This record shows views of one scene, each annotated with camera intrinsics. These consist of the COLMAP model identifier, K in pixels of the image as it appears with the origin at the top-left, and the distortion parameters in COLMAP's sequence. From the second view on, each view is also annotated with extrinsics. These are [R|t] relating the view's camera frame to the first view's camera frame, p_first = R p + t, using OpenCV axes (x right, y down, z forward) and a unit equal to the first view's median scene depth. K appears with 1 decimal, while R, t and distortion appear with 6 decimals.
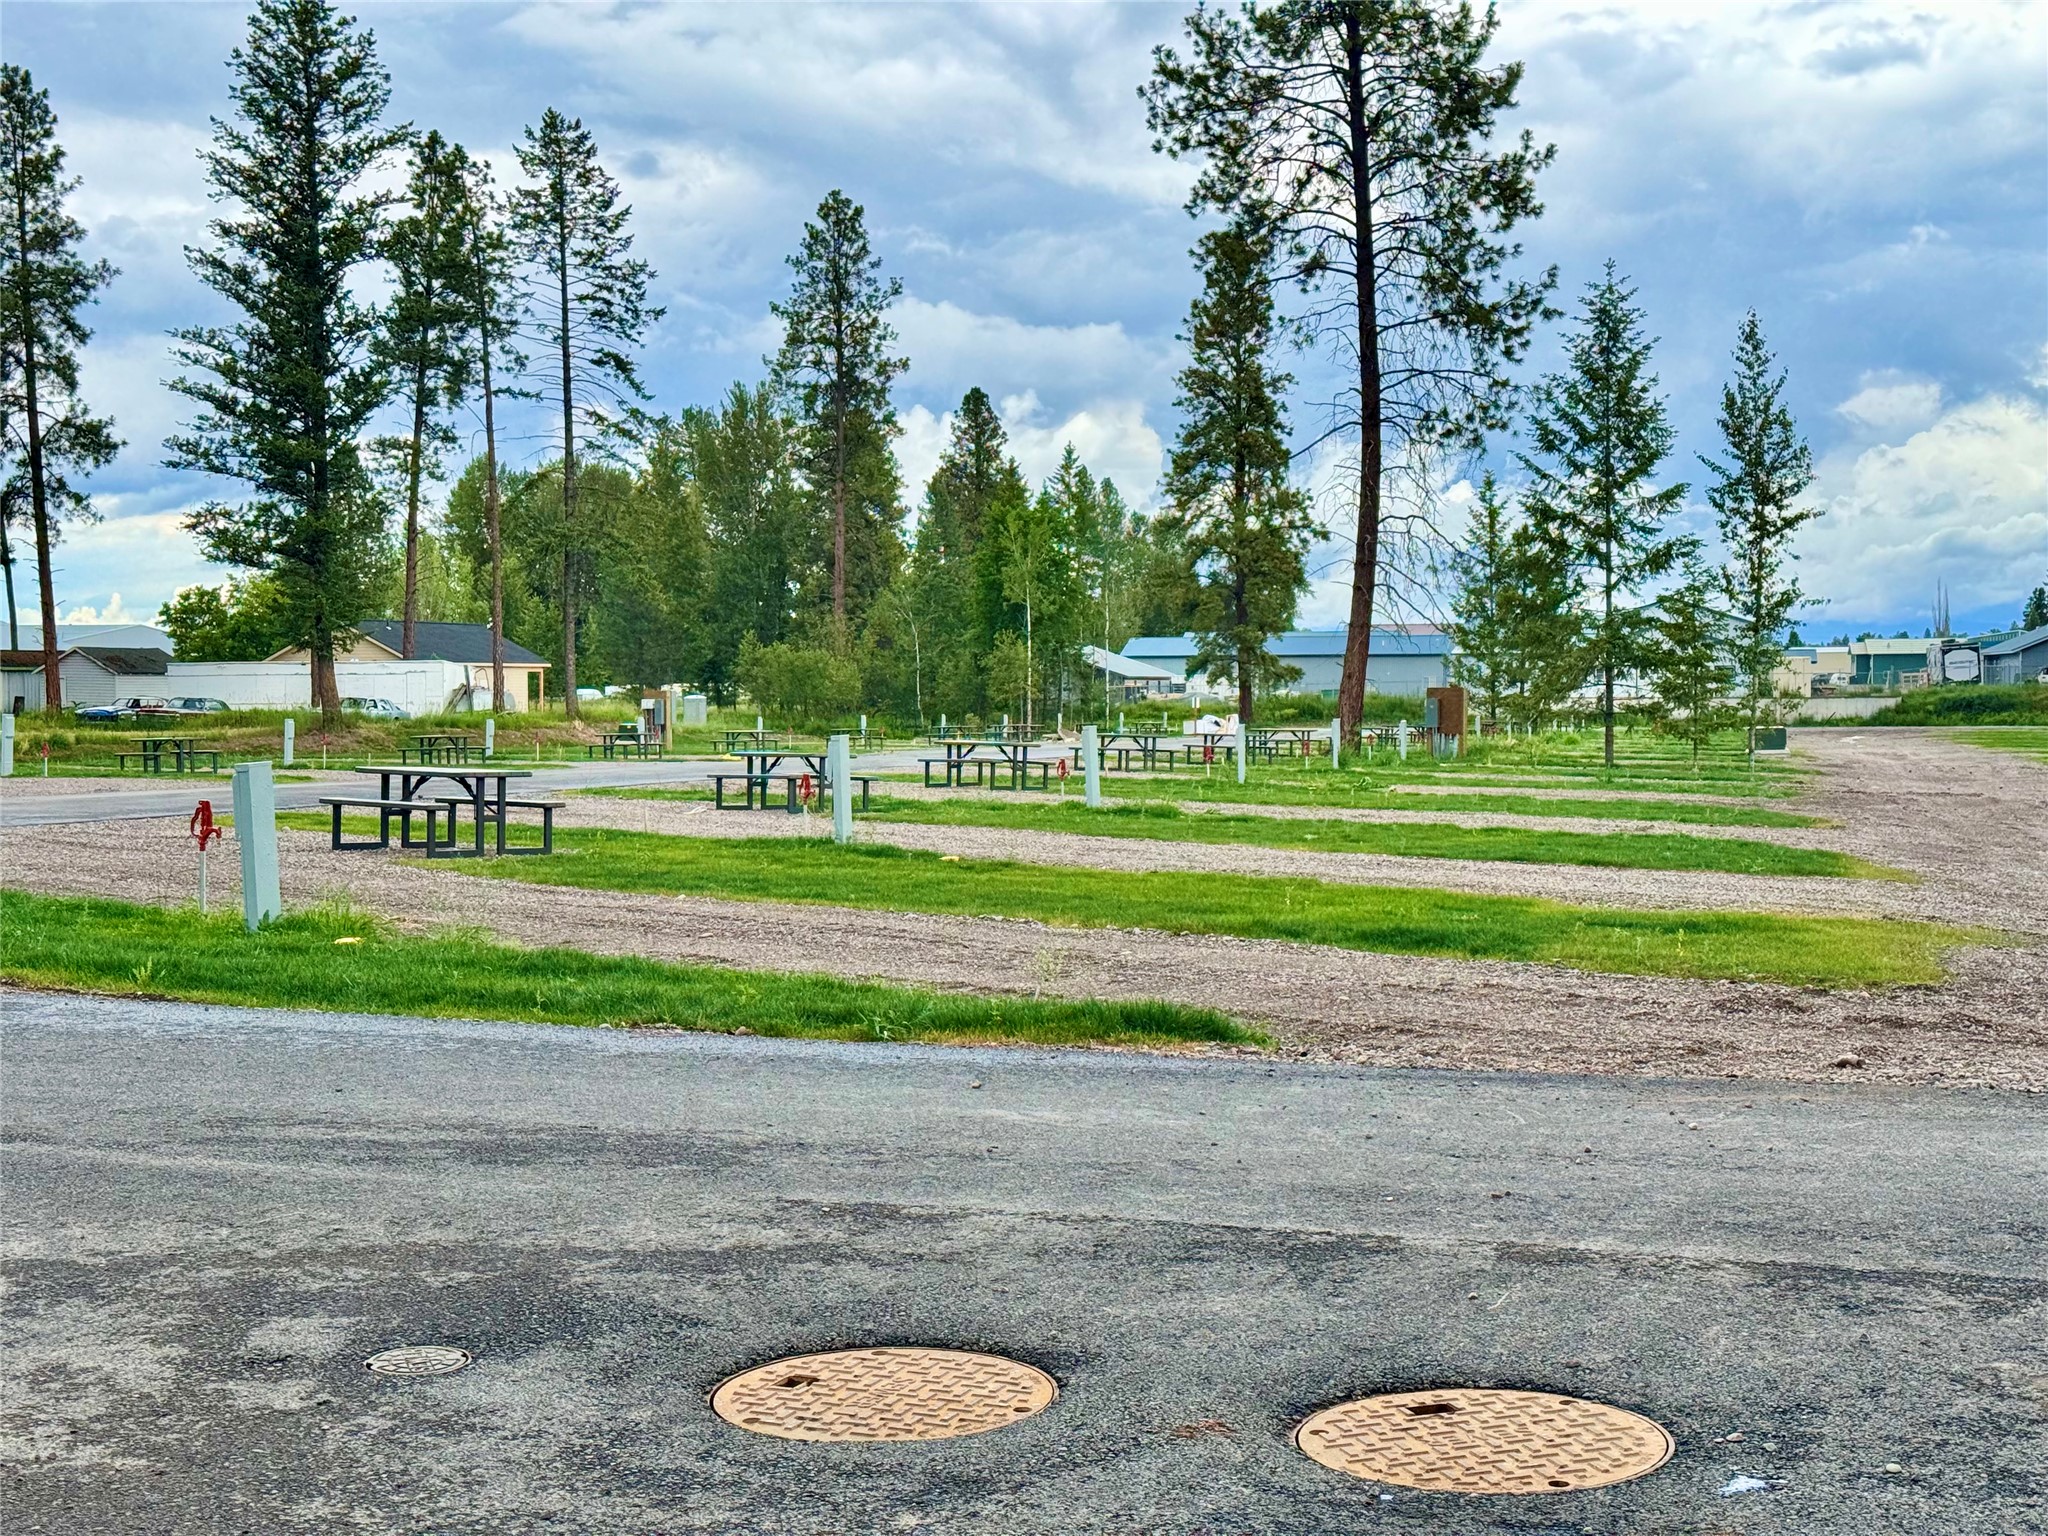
lens RADIAL K [[2908.9, 0, 1028.8], [0, 2908.9, 763.0], [0, 0, 1]] dist [0.207933, 0.000000]
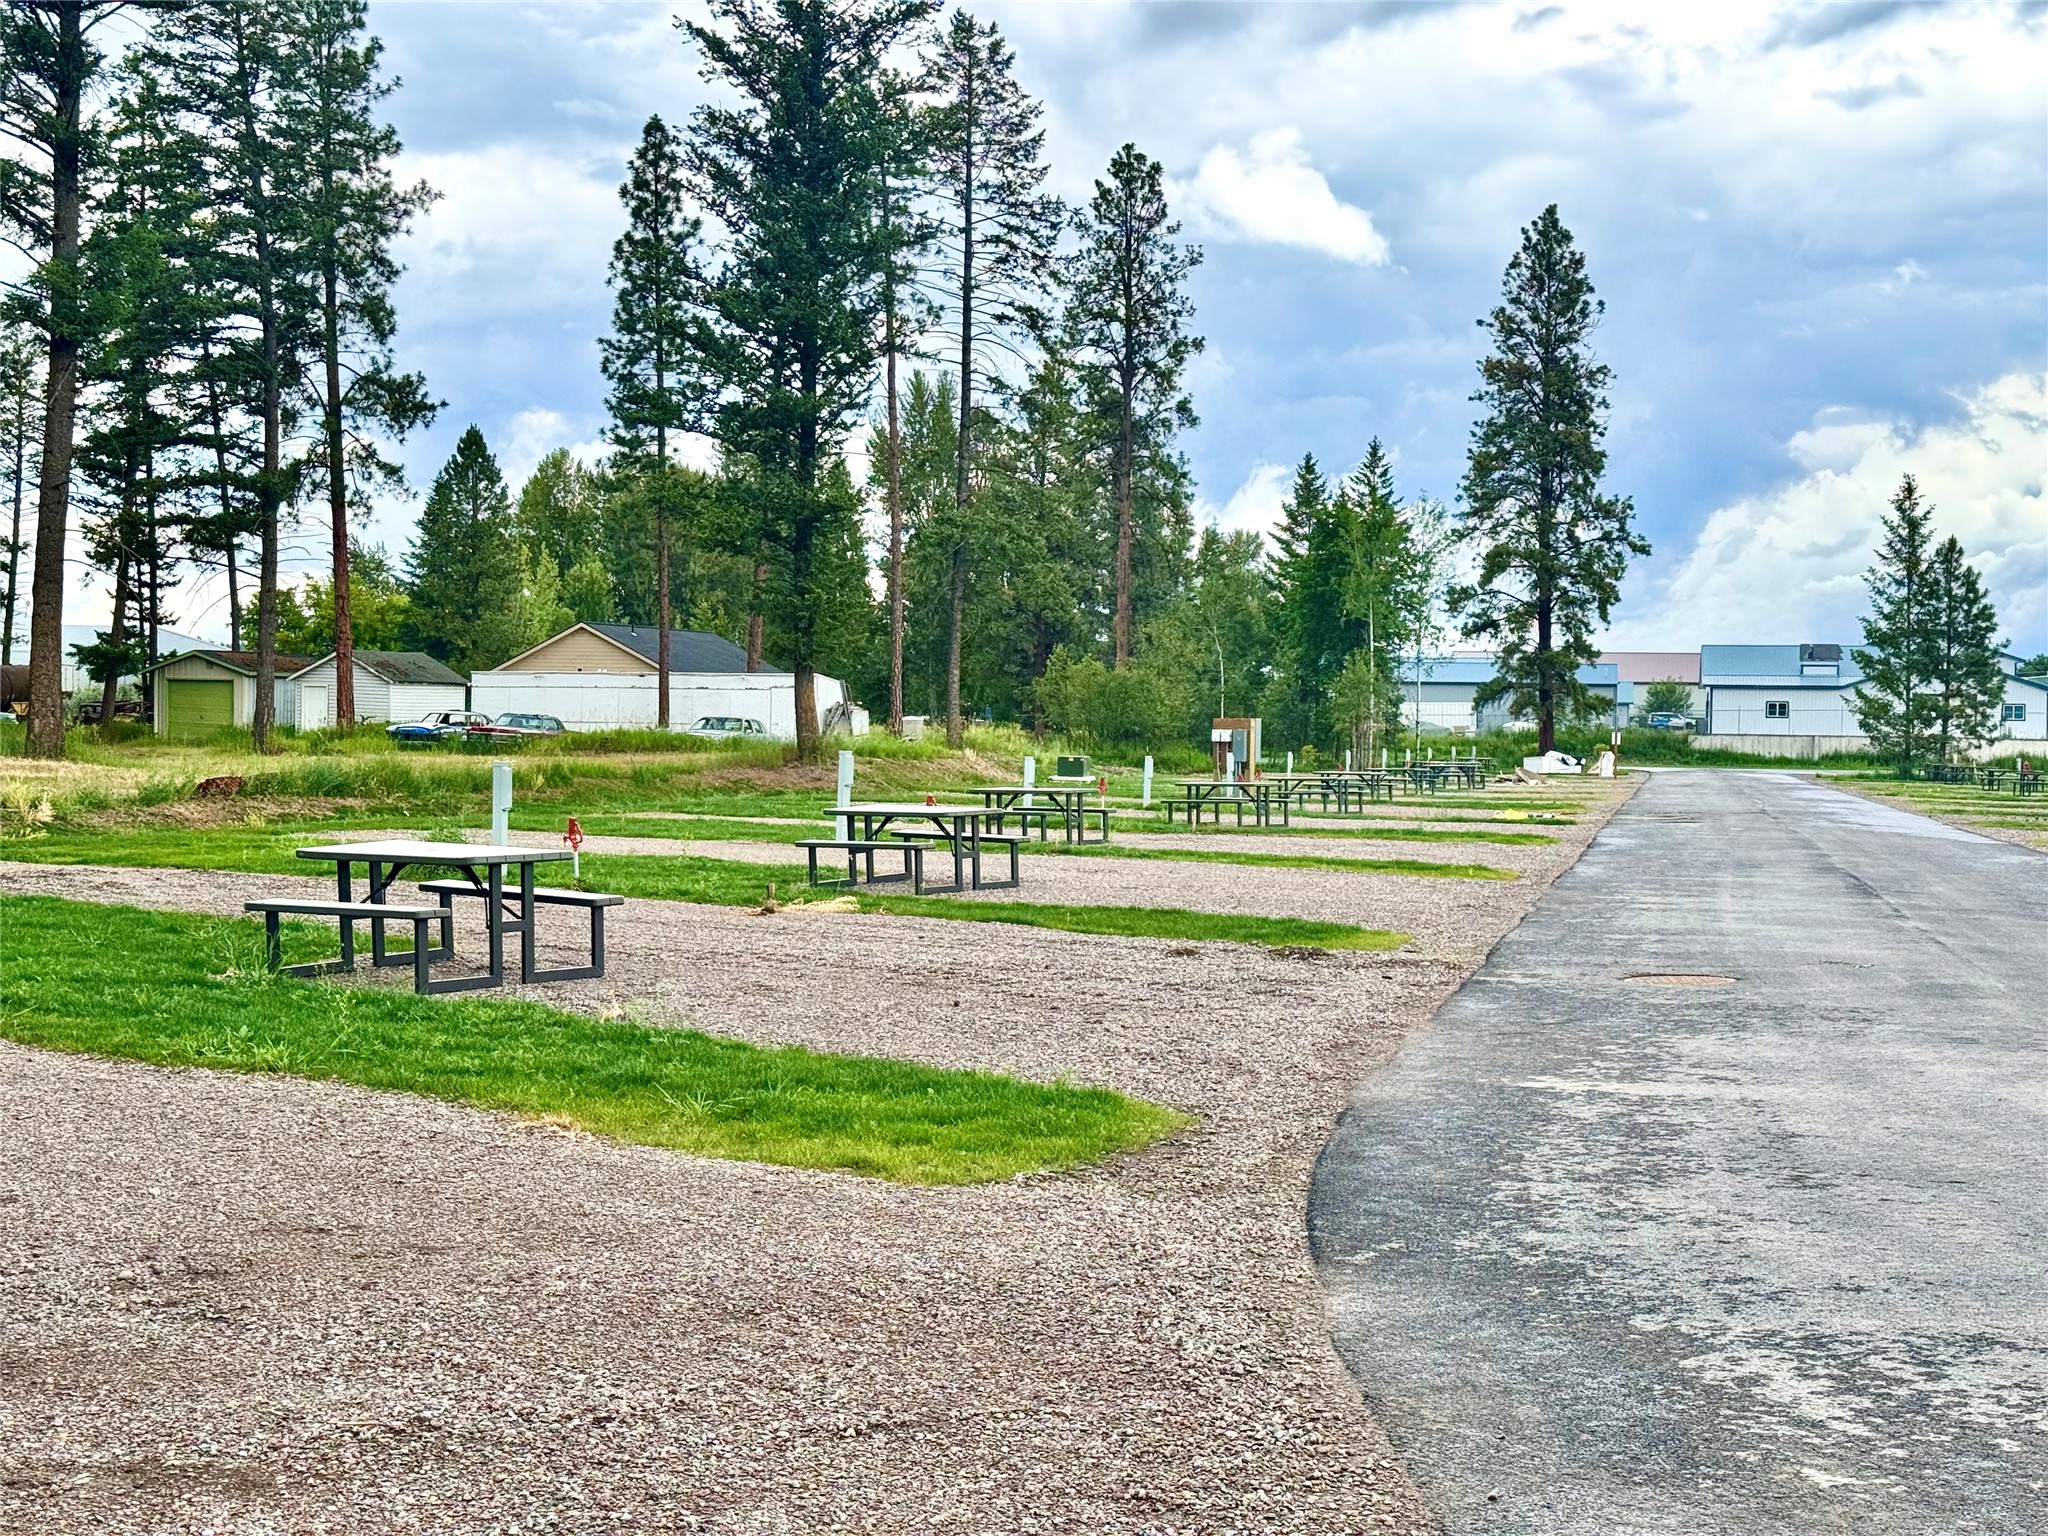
lens RADIAL K [[2908.9, 0, 1074.6], [0, 2908.9, 767.7], [0, 0, 1]] dist [0.207933, 0.000000]
pose [[0.998724, 0.017231, 0.047480, -0.126225], [-0.016935, 0.999835, -0.006625, -0.003349], [-0.047586, 0.005813, 0.998850, 0.134103]]
